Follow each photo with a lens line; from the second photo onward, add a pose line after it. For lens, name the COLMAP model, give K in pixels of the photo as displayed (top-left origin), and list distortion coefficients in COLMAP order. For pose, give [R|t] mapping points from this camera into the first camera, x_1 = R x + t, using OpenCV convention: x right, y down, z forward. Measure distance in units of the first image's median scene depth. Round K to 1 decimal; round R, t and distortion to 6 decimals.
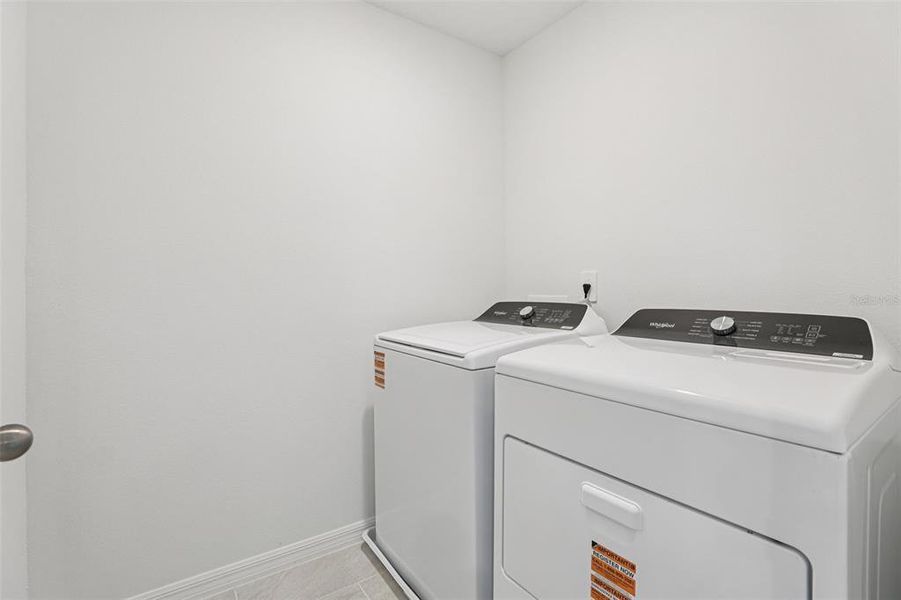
lens RADIAL K [[404.7, 0, 449.3], [0, 404.7, 297.2], [0, 0, 1]] dist [-0.043145, 0.012610]
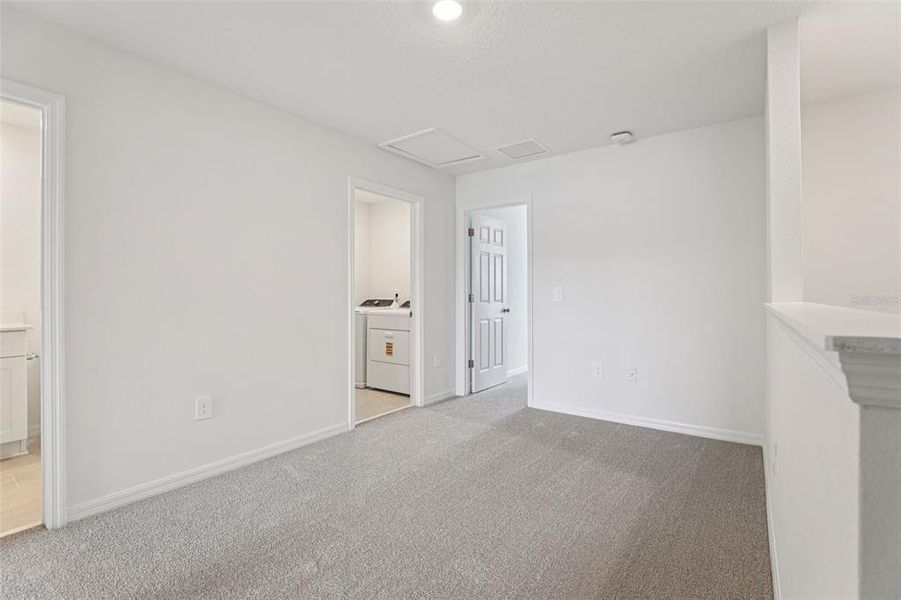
lens RADIAL K [[404.7, 0, 449.3], [0, 404.7, 297.2], [0, 0, 1]] dist [-0.043145, 0.012610]
pose [[0.946915, -0.001040, 0.321482, -0.389689], [0.004014, 0.999955, -0.008588, 0.030938], [-0.321458, 0.009423, 0.946877, -2.935856]]
